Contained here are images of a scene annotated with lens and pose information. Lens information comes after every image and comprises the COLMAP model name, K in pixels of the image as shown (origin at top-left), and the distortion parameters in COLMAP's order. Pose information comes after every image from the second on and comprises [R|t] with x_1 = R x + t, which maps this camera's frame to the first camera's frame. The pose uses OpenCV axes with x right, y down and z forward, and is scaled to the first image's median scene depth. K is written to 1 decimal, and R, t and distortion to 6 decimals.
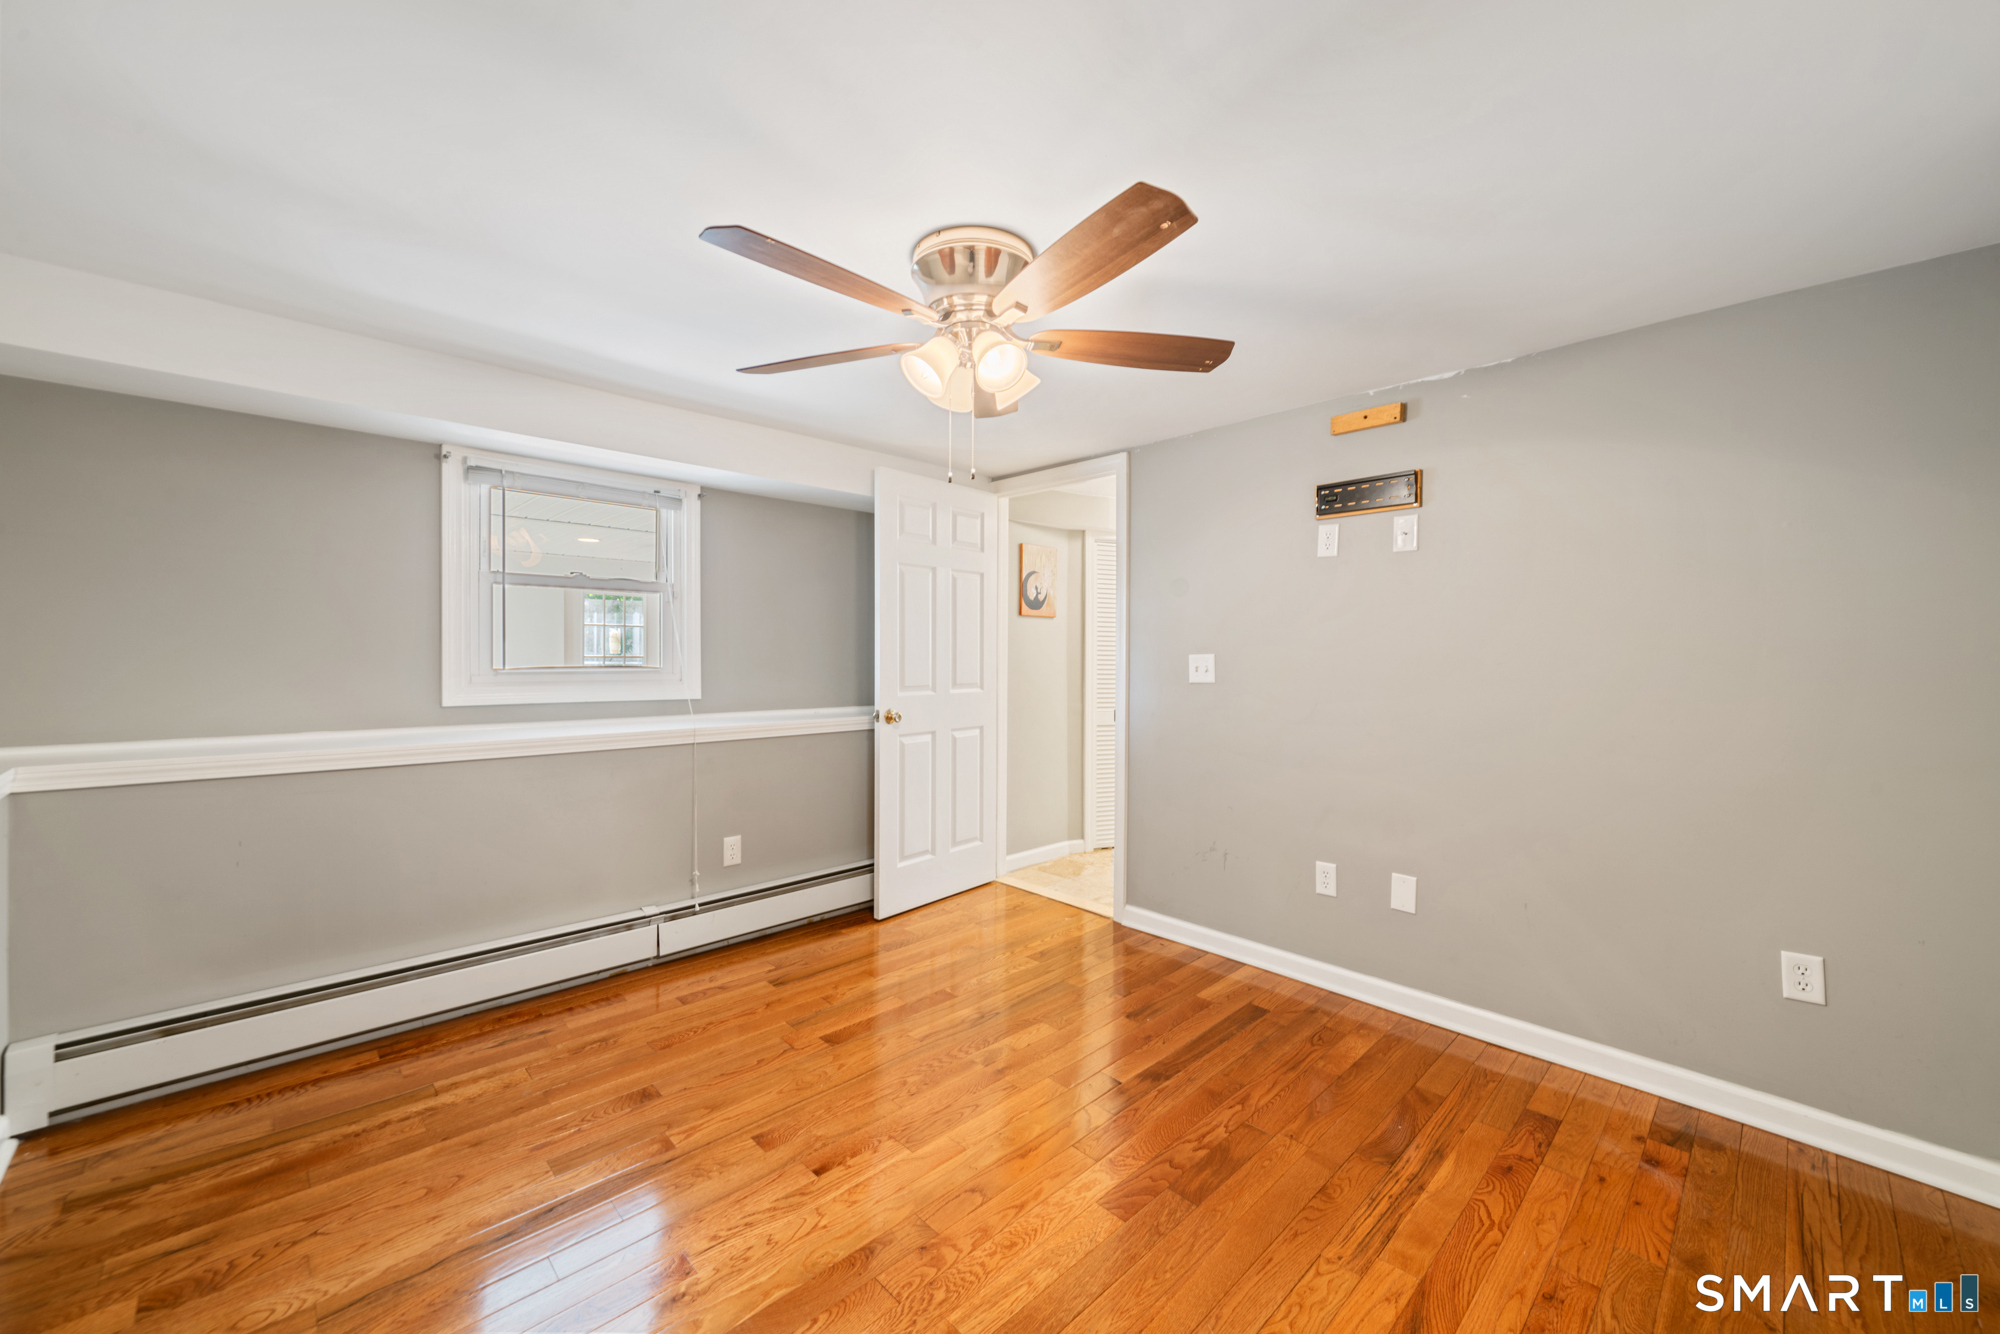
lens RADIAL K [[764.6, 0, 1000.0], [0, 764.6, 667.0], [0, 0, 1]] dist [0.000476, 0.000209]
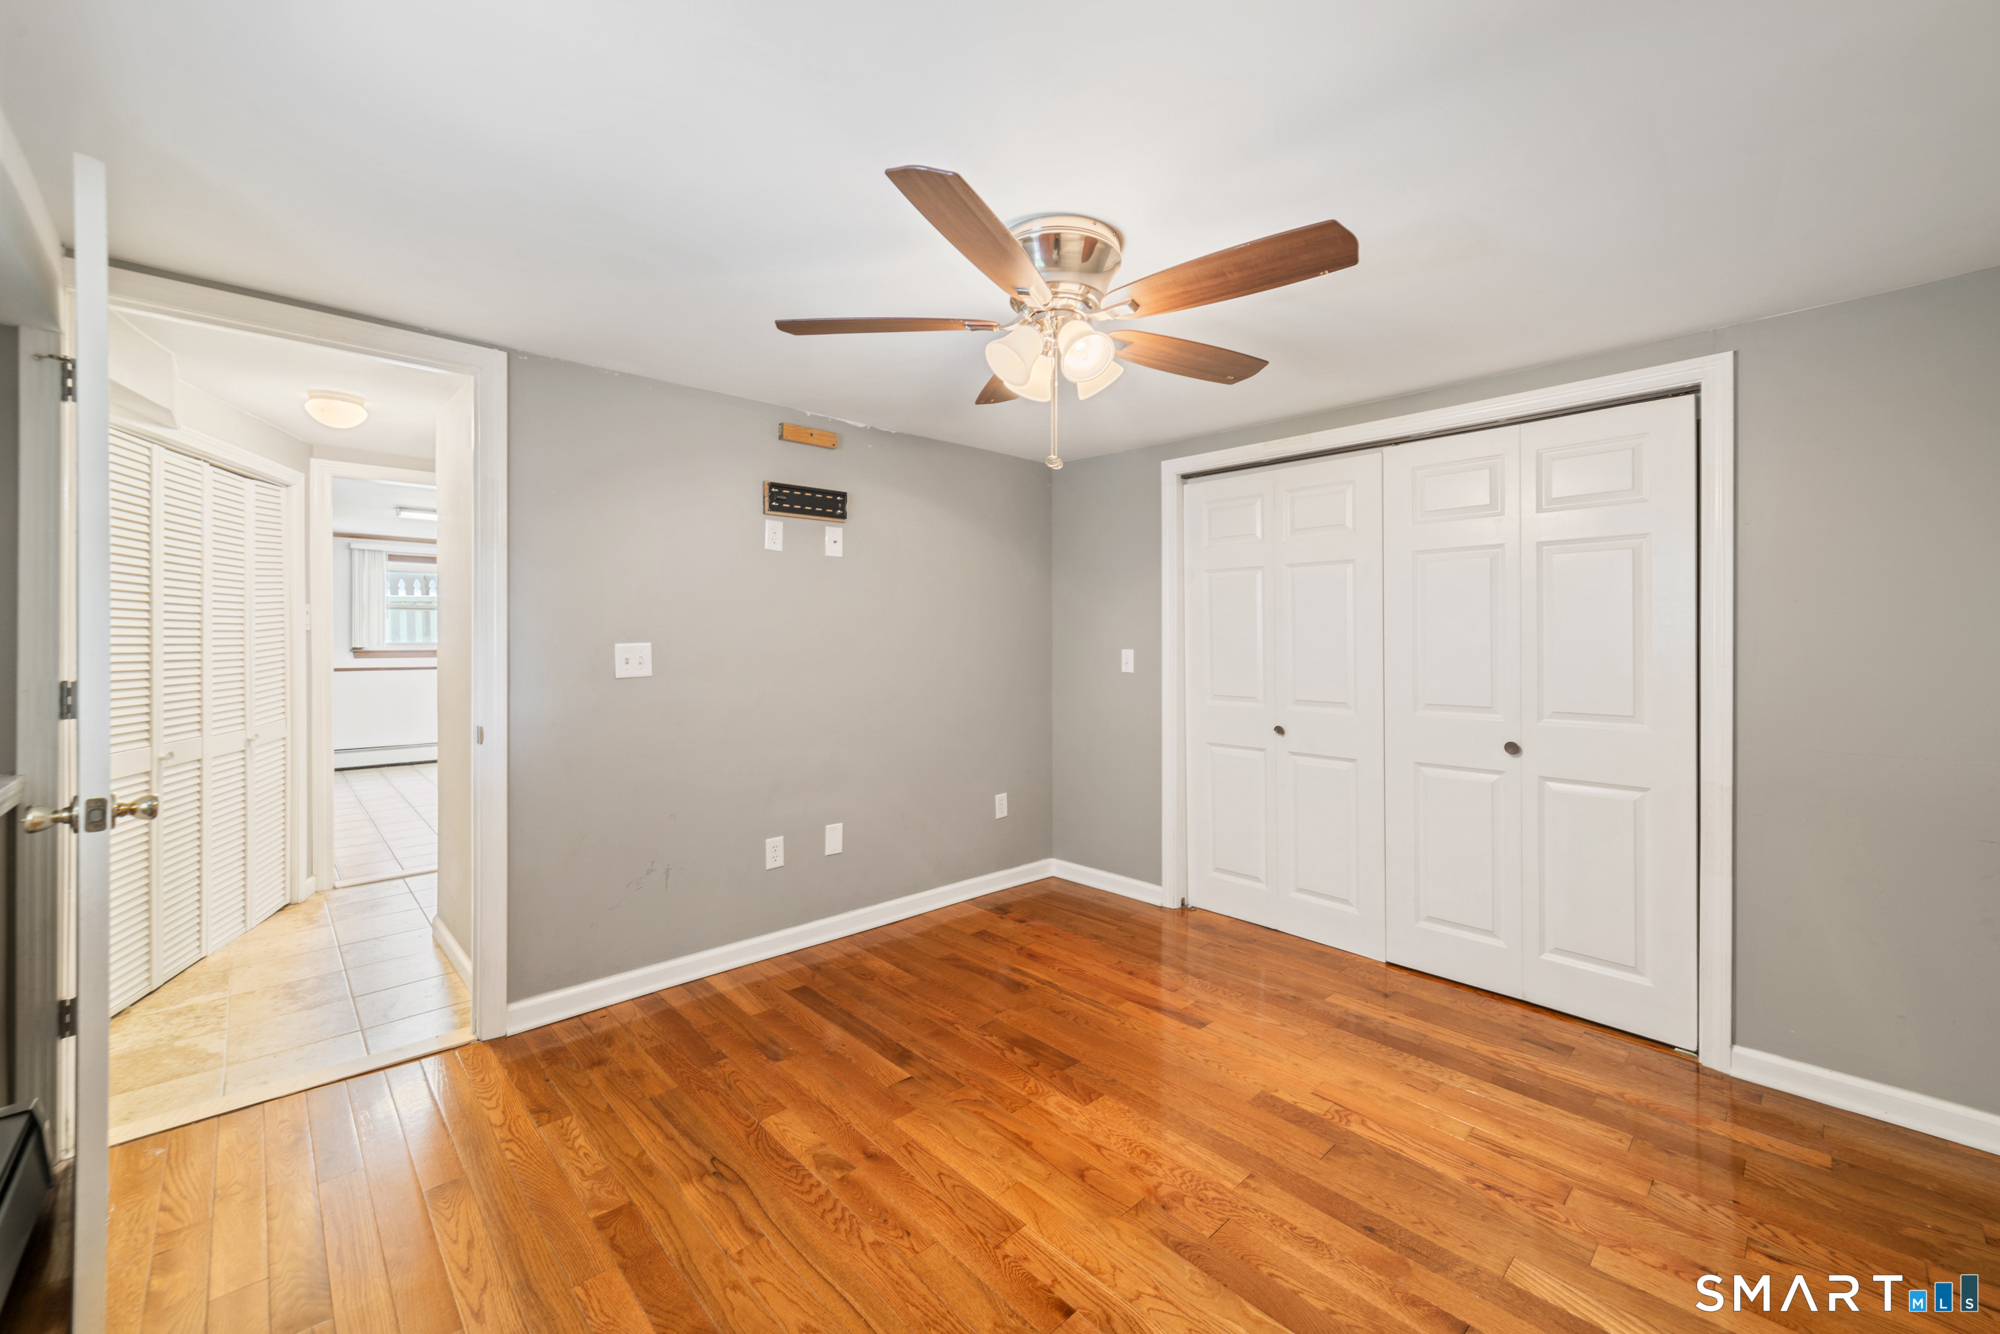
lens RADIAL K [[782.4, 0, 997.7], [0, 782.4, 649.8], [0, 0, 1]] dist [0.001379, 0.000579]
pose [[0.020866, -0.018395, 0.999613, -0.853717], [0.014222, 0.999735, 0.018101, -0.027780], [-0.999681, 0.013839, 0.021122, 0.866421]]
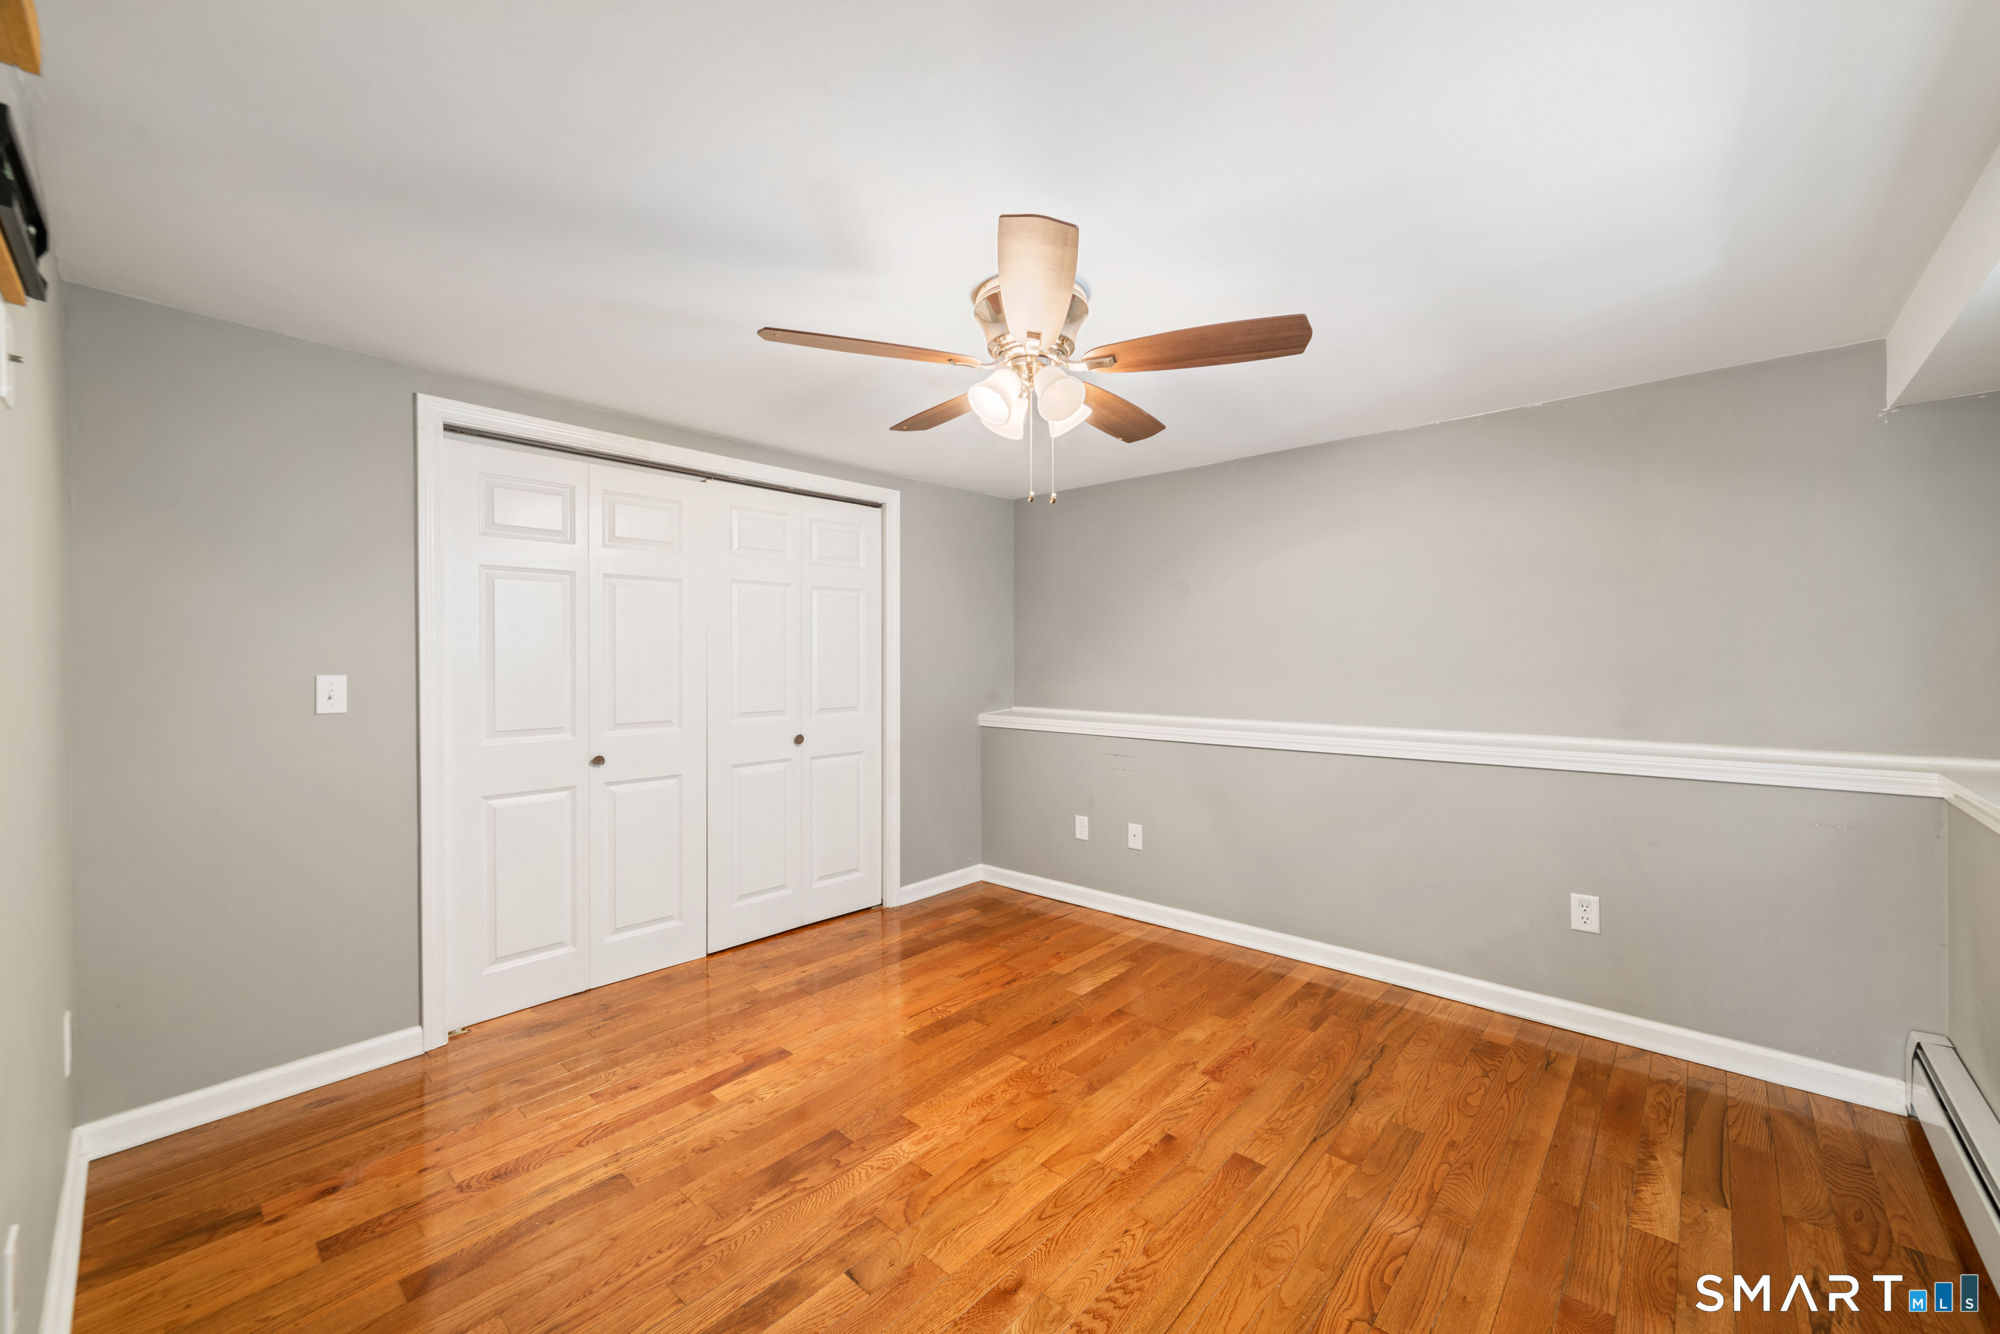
lens RADIAL K [[782.4, 0, 997.7], [0, 782.4, 649.8], [0, 0, 1]] dist [0.001379, 0.000579]
pose [[-0.998290, -0.003368, -0.058362, 0.063109], [-0.003542, 0.999990, 0.002866, -0.033900], [0.058352, 0.003067, -0.998291, 1.744442]]
